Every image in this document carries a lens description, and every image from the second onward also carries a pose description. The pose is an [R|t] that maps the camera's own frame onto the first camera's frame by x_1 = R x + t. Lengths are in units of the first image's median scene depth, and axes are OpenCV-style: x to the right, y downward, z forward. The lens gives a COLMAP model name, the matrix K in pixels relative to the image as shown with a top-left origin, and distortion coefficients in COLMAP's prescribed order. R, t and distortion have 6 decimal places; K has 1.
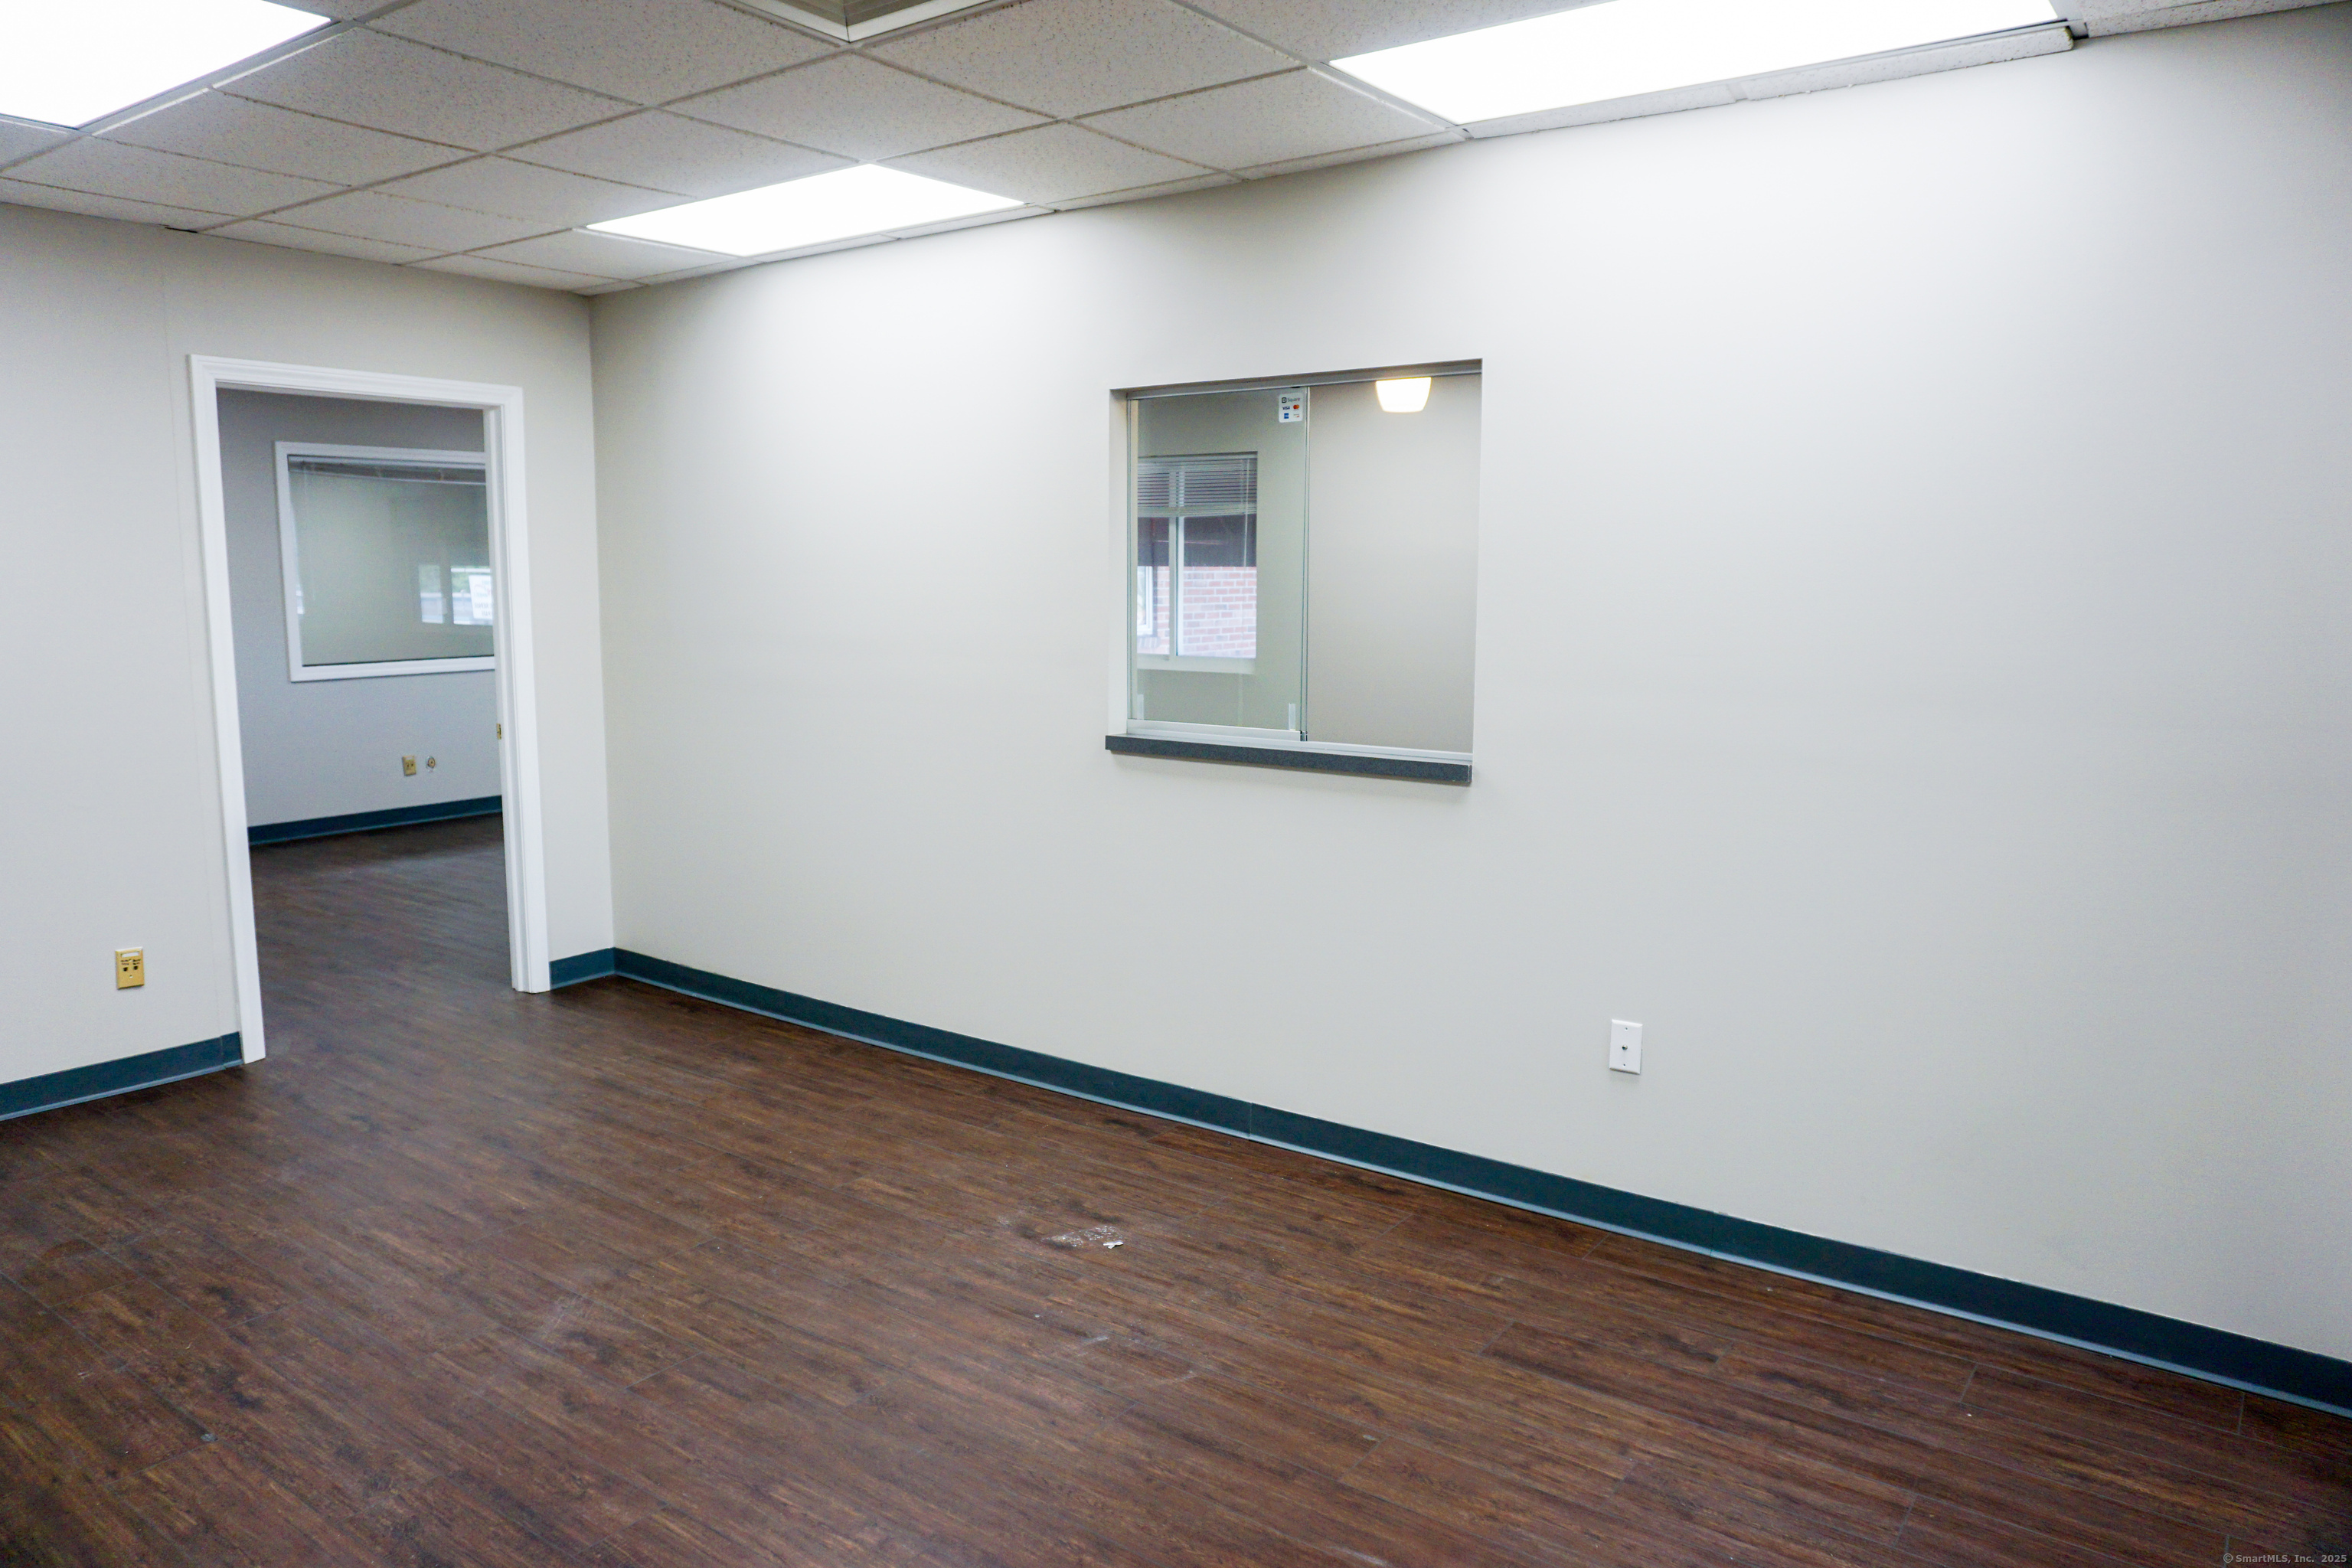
lens RADIAL K [[1583.1, 0, 1176.0], [0, 1583.1, 784.0], [0, 0, 1]] dist [-0.067717, 0.046776]
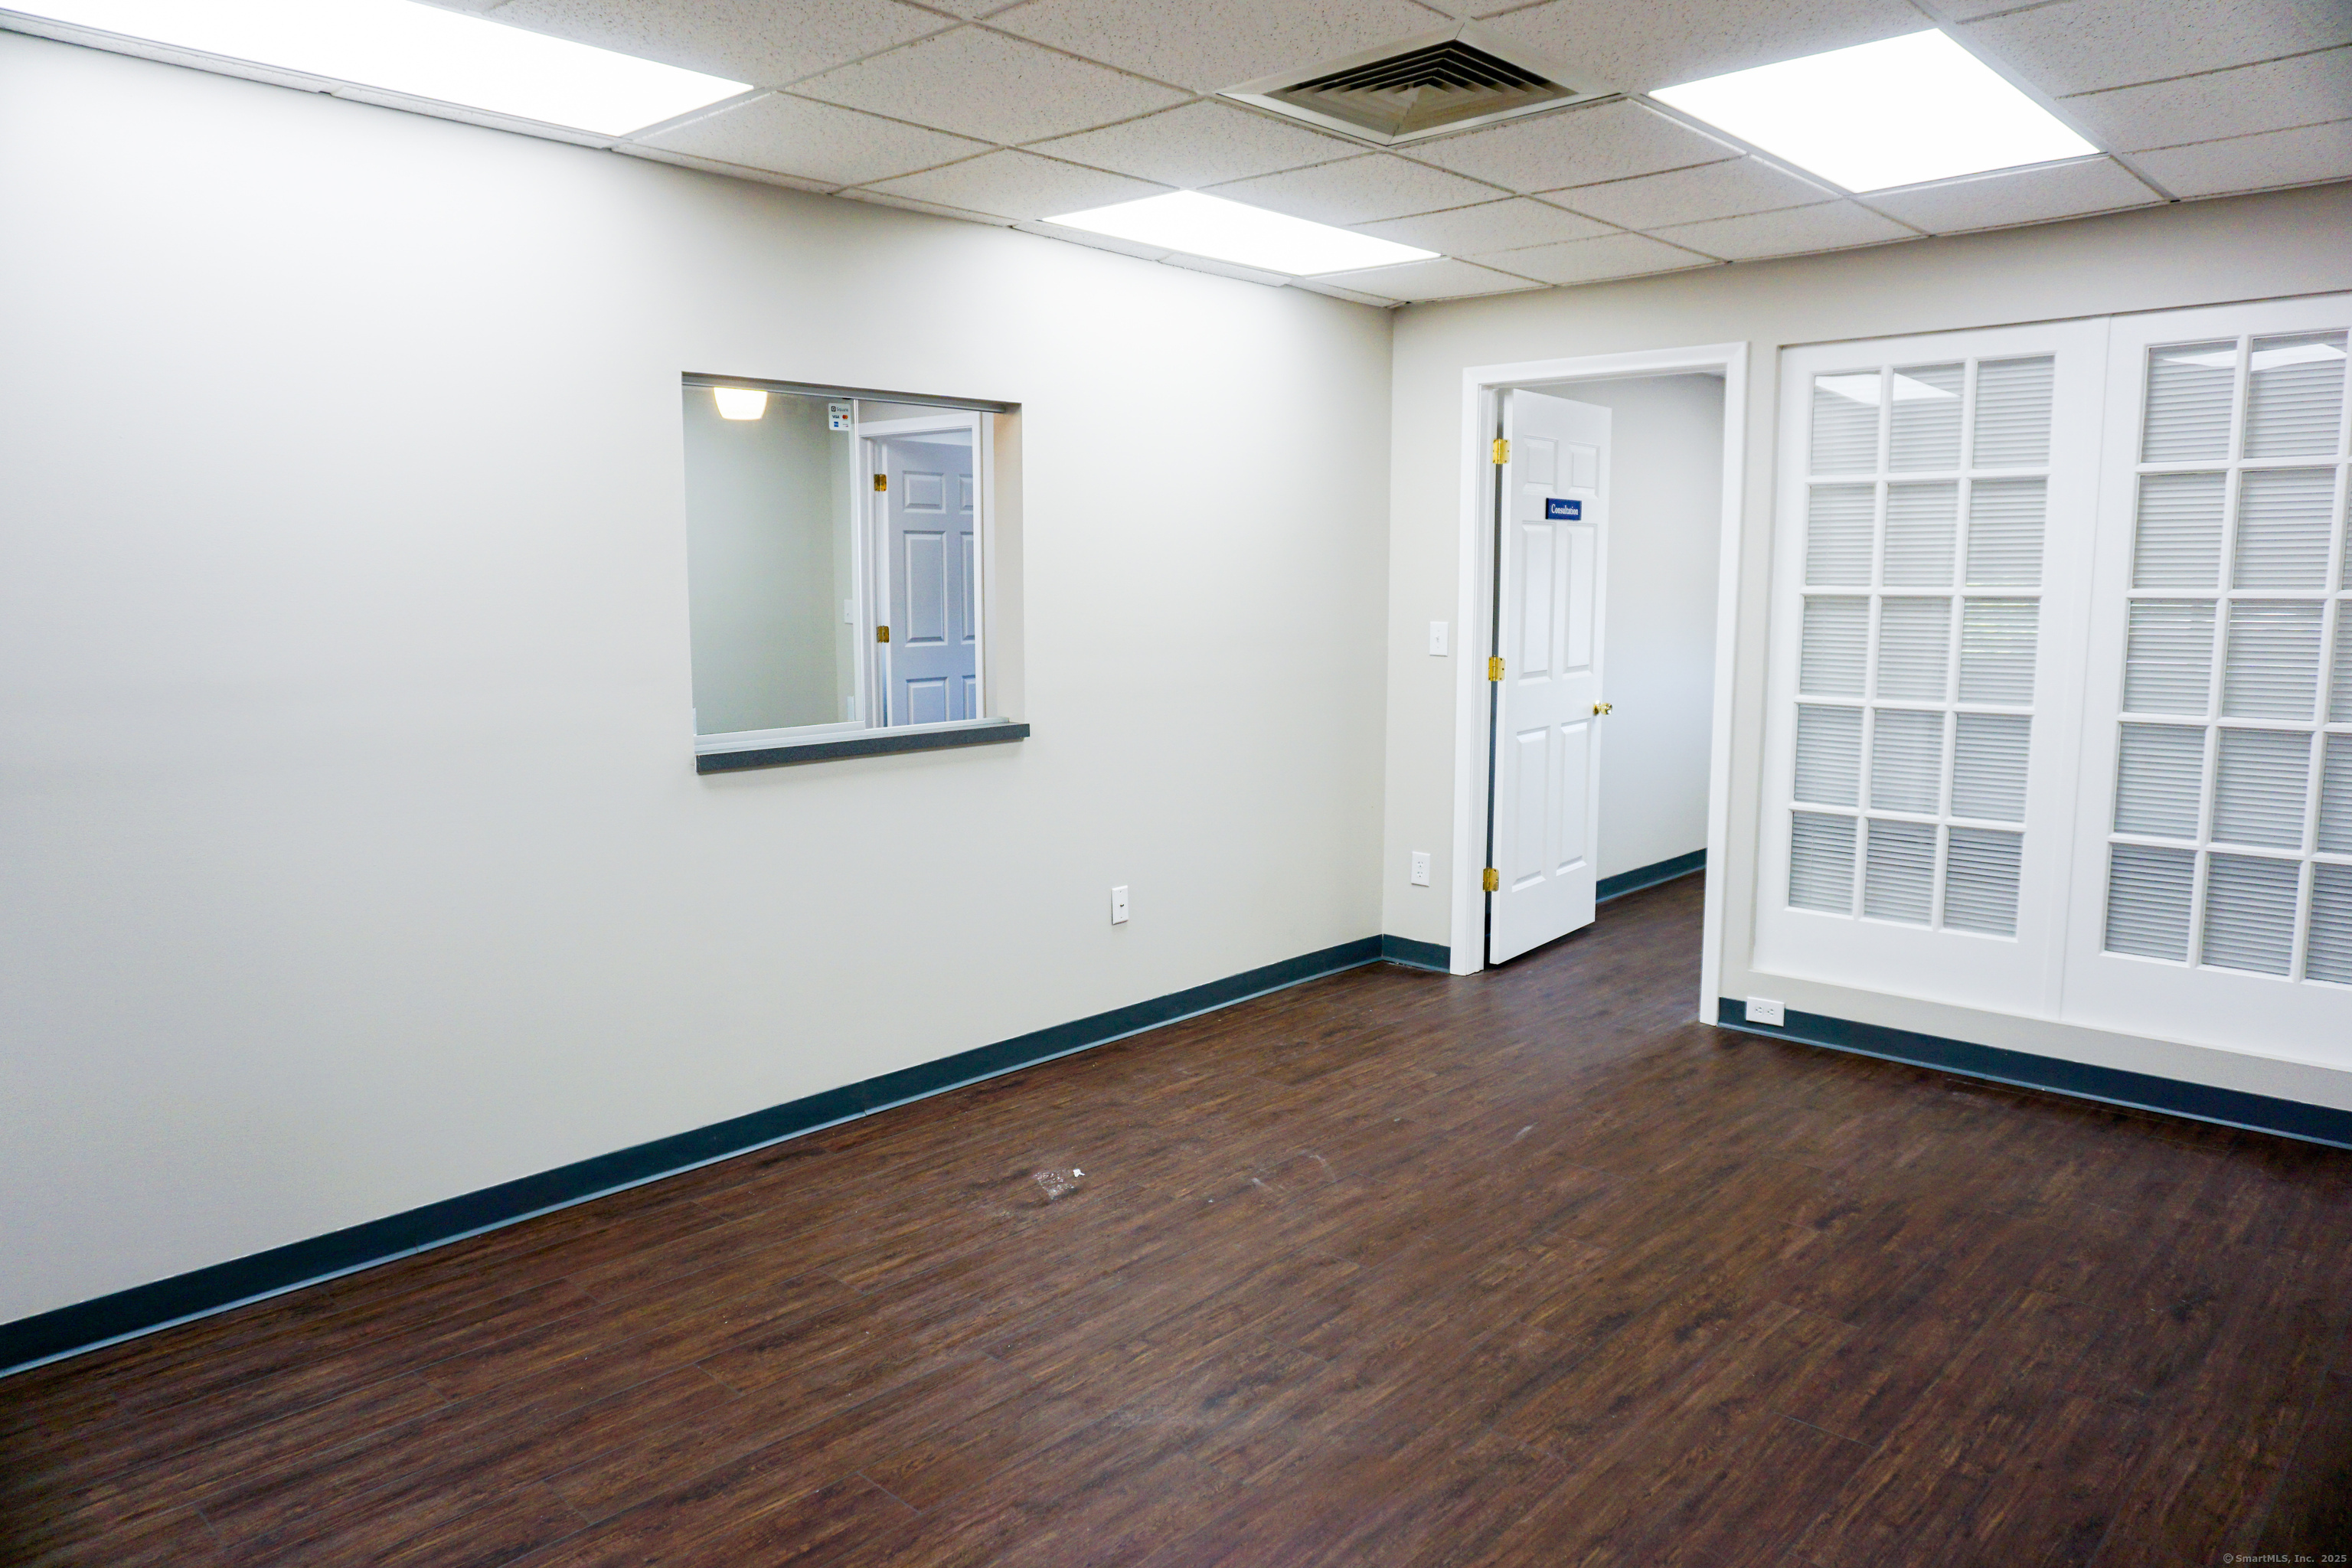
lens RADIAL K [[1583.1, 0, 1176.0], [0, 1583.1, 784.0], [0, 0, 1]] dist [-0.067717, 0.046776]
pose [[0.115922, -0.138238, 0.983592, -1.074582], [0.135971, 0.983154, 0.122152, -0.104570], [-0.983908, 0.119580, 0.132765, 0.736437]]
